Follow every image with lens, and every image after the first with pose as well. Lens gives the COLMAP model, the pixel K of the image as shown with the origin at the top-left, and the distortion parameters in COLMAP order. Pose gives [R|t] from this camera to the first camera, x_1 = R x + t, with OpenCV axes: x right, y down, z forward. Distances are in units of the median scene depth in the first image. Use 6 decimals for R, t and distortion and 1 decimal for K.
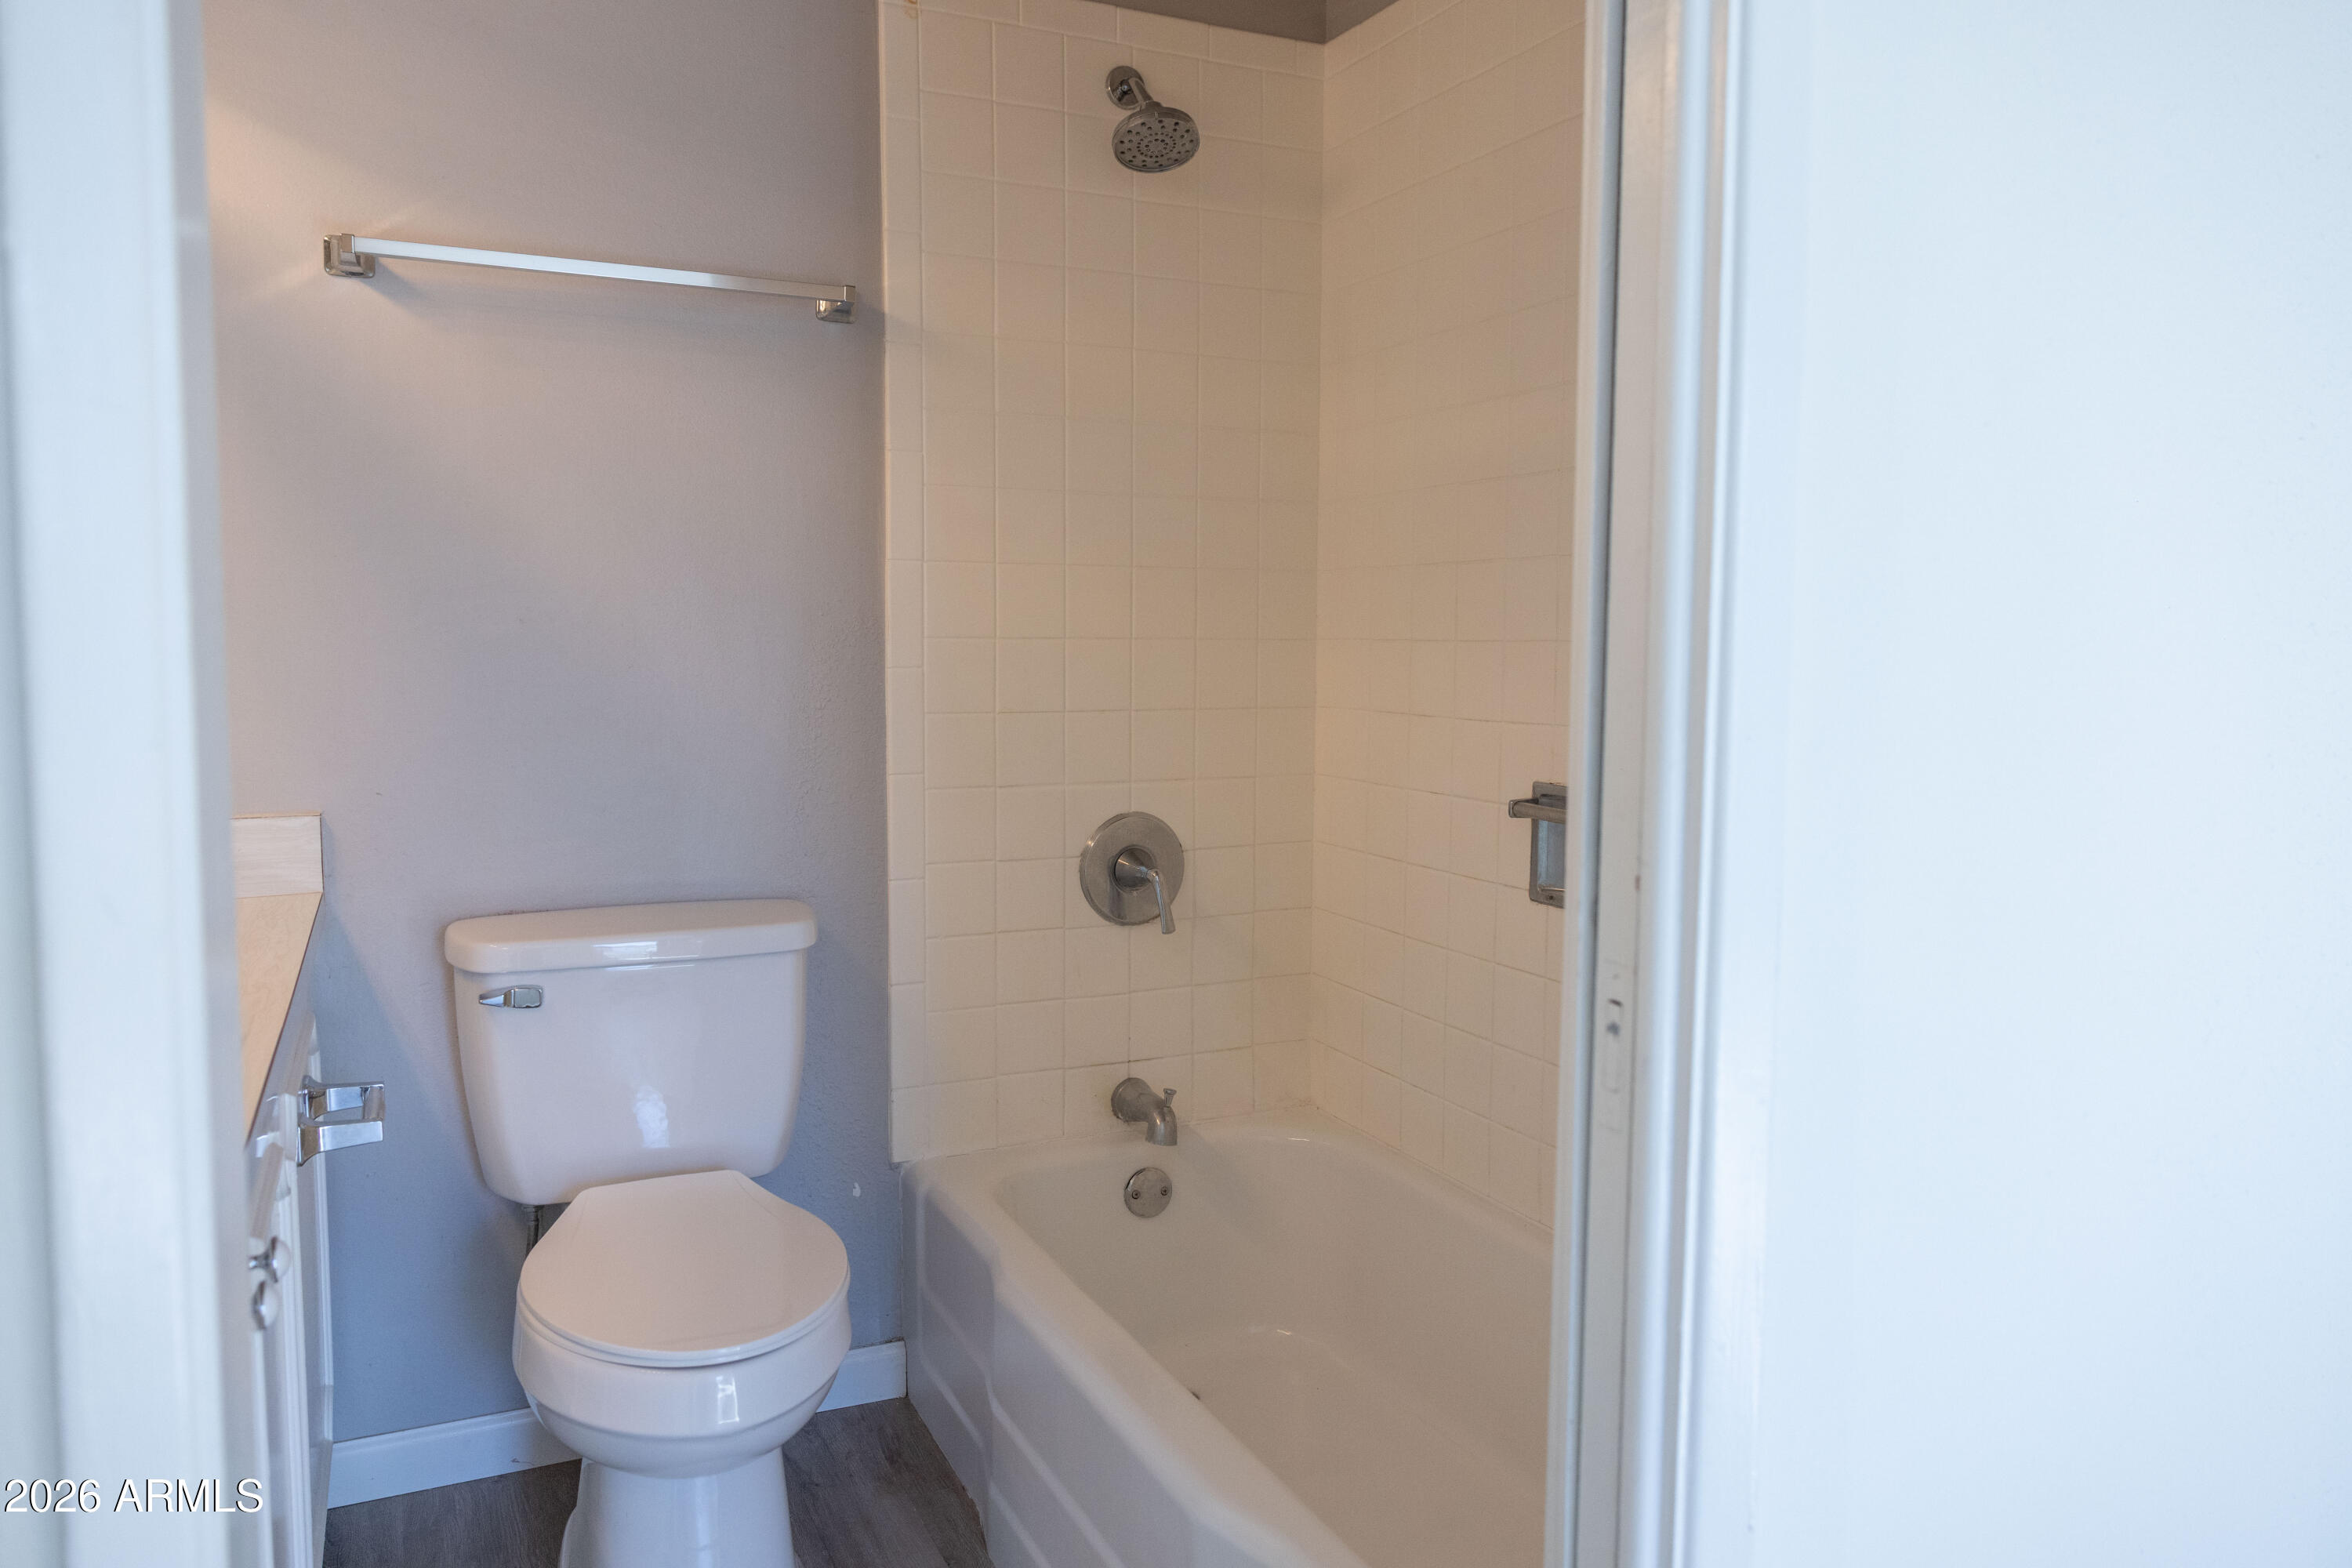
lens RADIAL K [[1619.7, 0, 1173.5], [0, 1619.7, 775.4], [0, 0, 1]] dist [-0.004493, 0.005553]
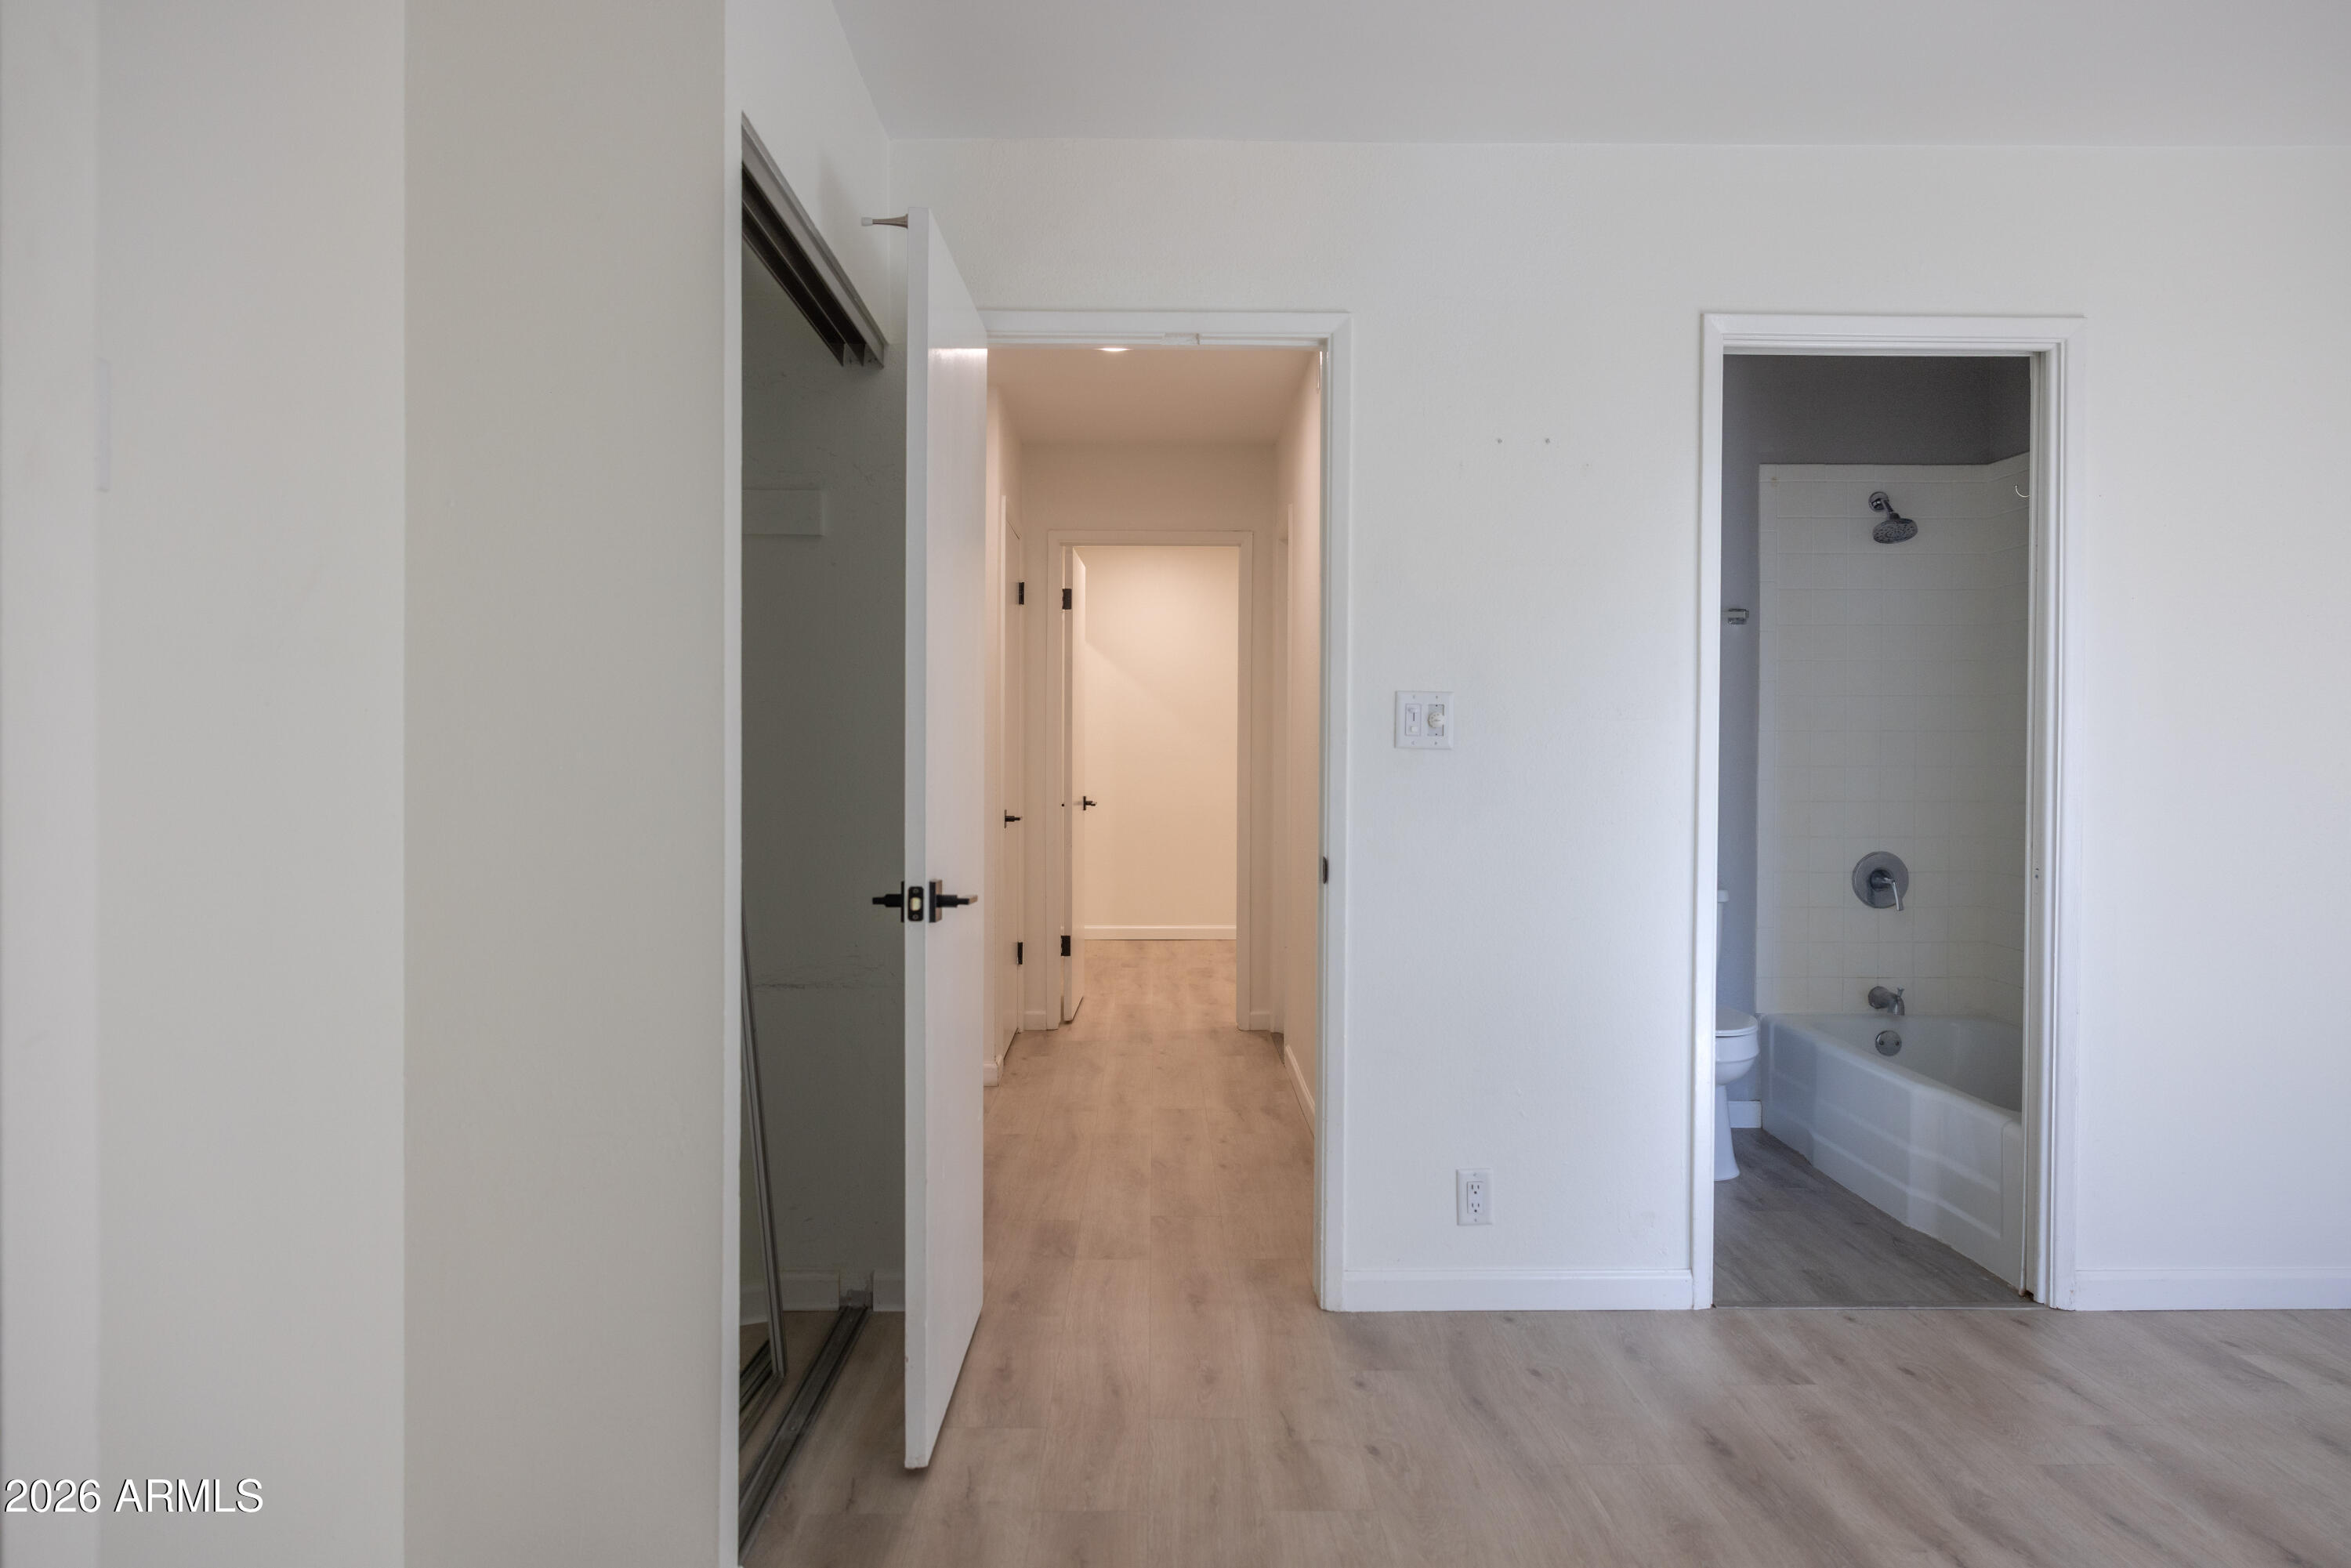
lens RADIAL K [[1565.3, 0, 1172.0], [0, 1565.3, 783.0], [0, 0, 1]] dist [-0.004025, 0.001282]
pose [[0.905066, 0.003555, -0.425257, 0.004302], [-0.033677, 0.997424, -0.063336, 0.094221], [0.423936, 0.071644, 0.902854, -1.184232]]
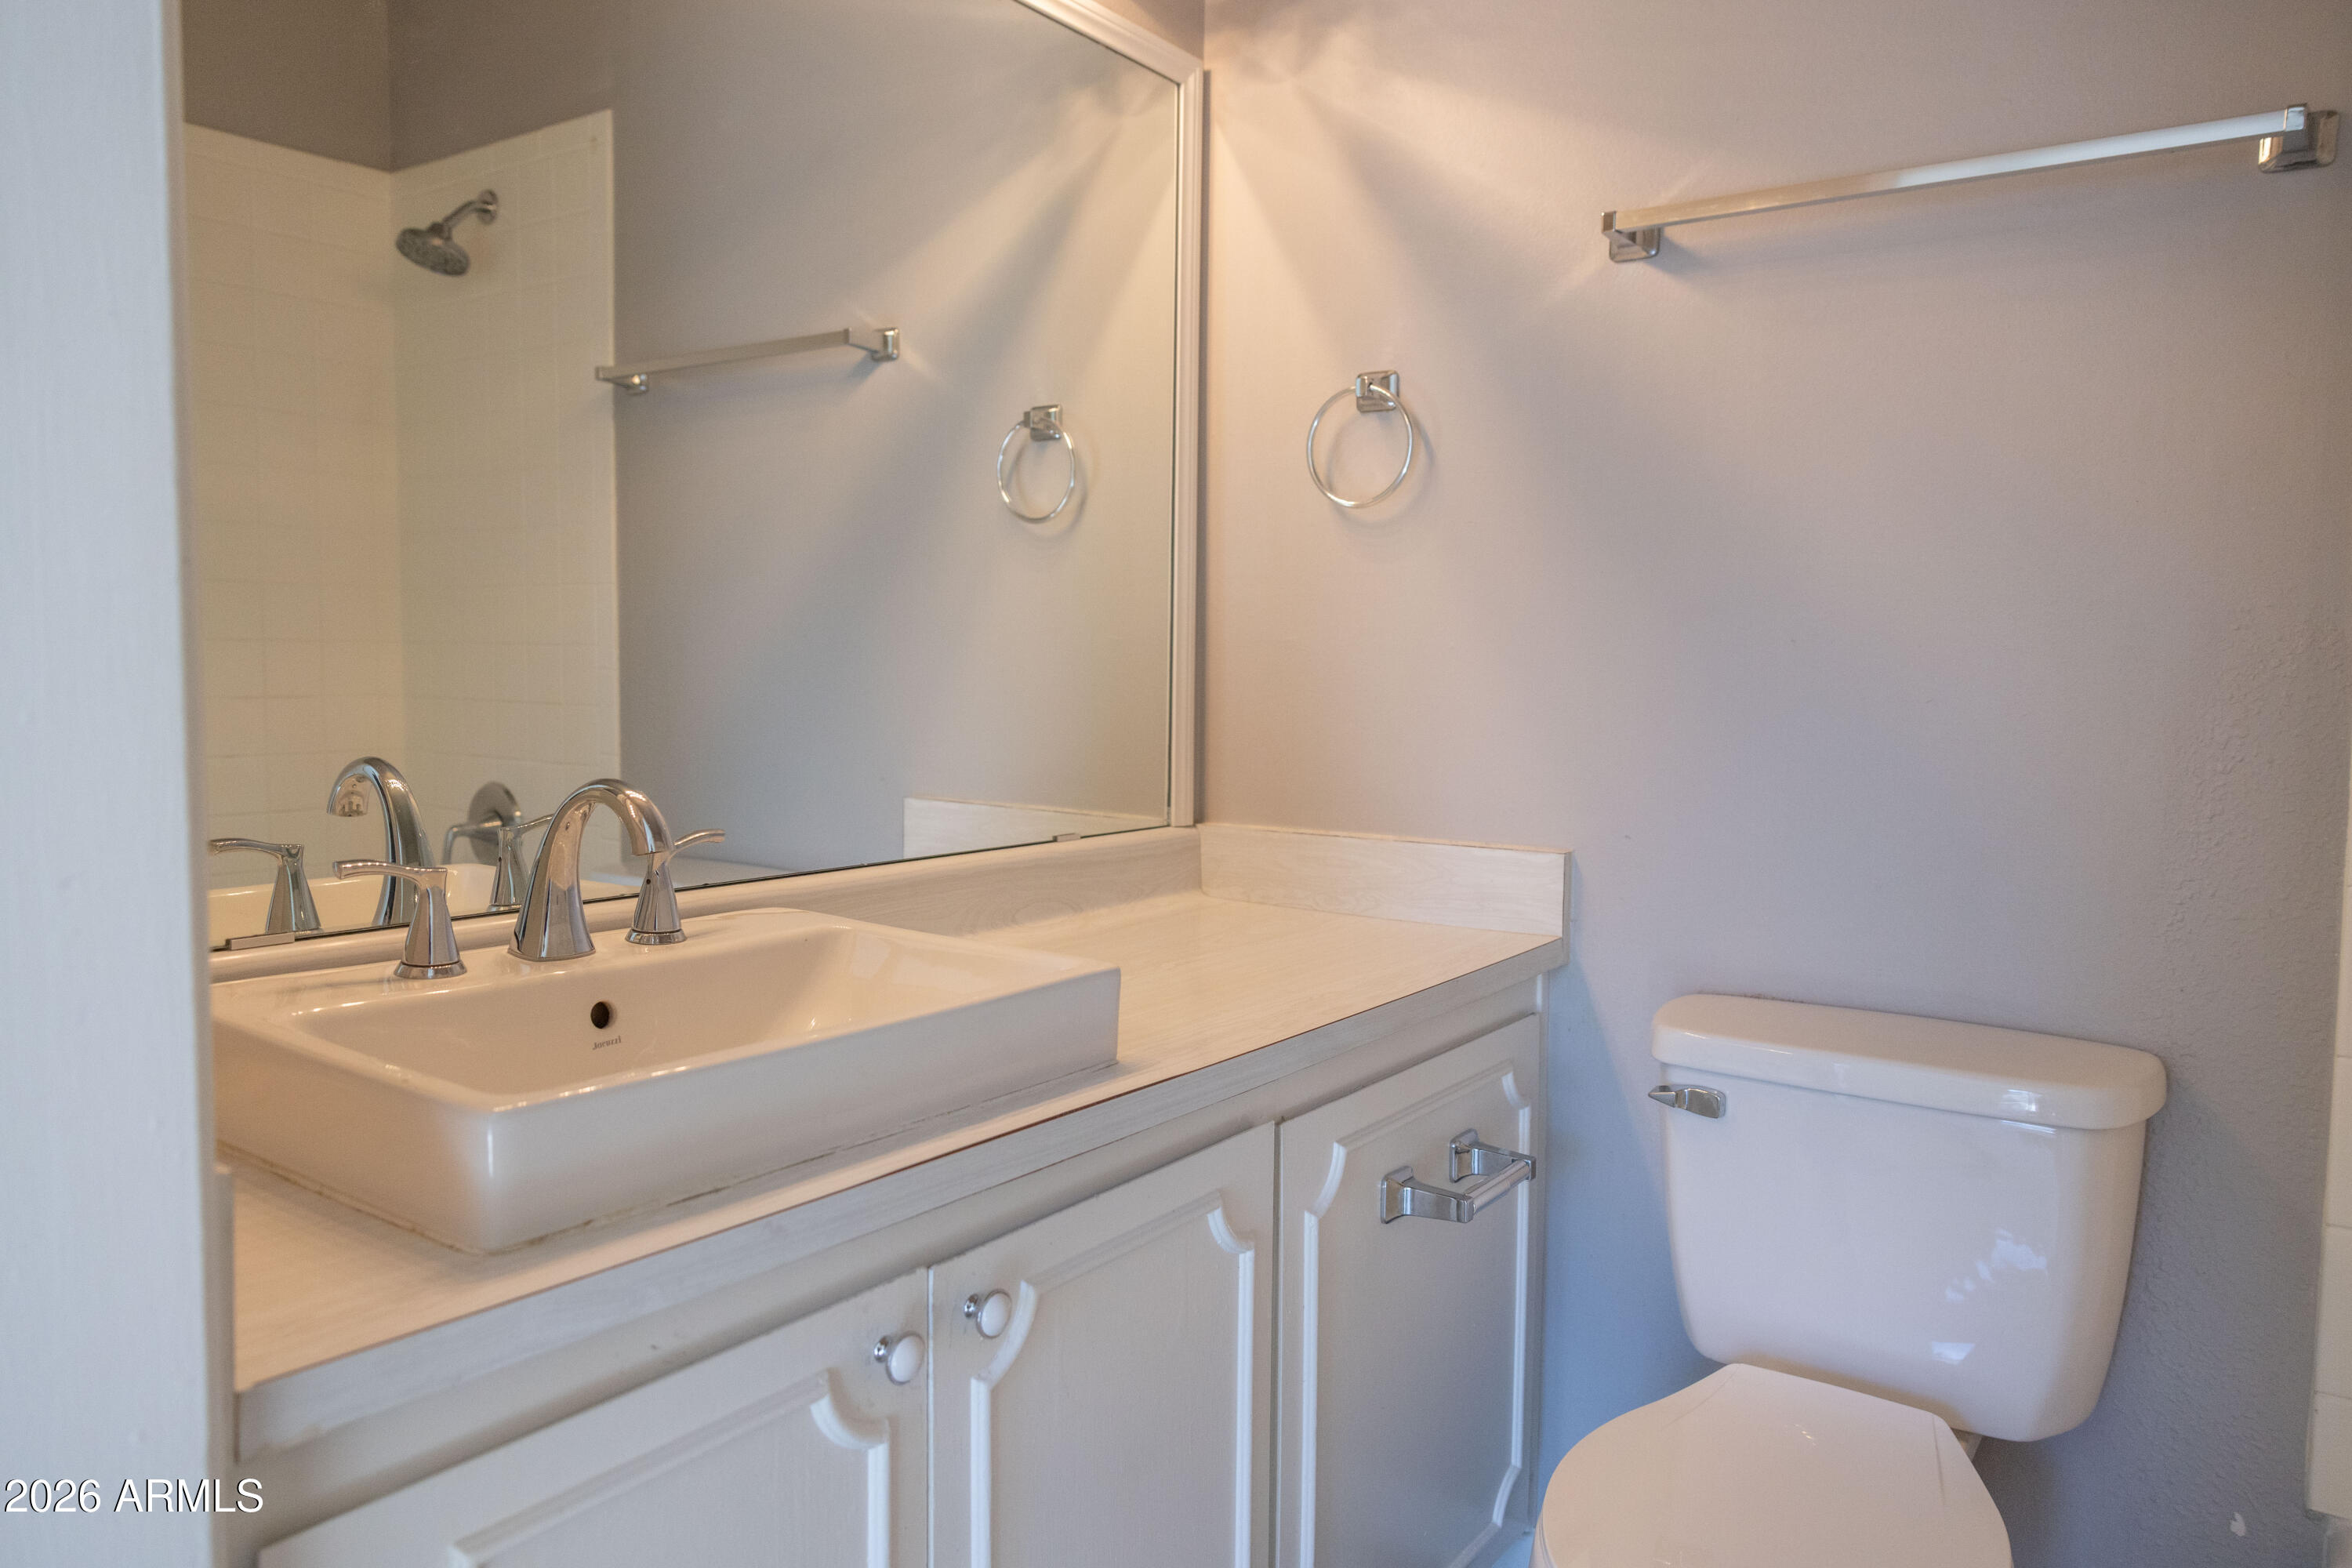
lens RADIAL K [[1619.7, 0, 1173.5], [0, 1619.7, 775.4], [0, 0, 1]] dist [-0.004493, 0.005553]
pose [[0.472380, 0.059944, -0.879354, 0.149513], [-0.081392, 0.996388, 0.024199, -0.020316], [0.877629, 0.060141, 0.475553, 0.305440]]
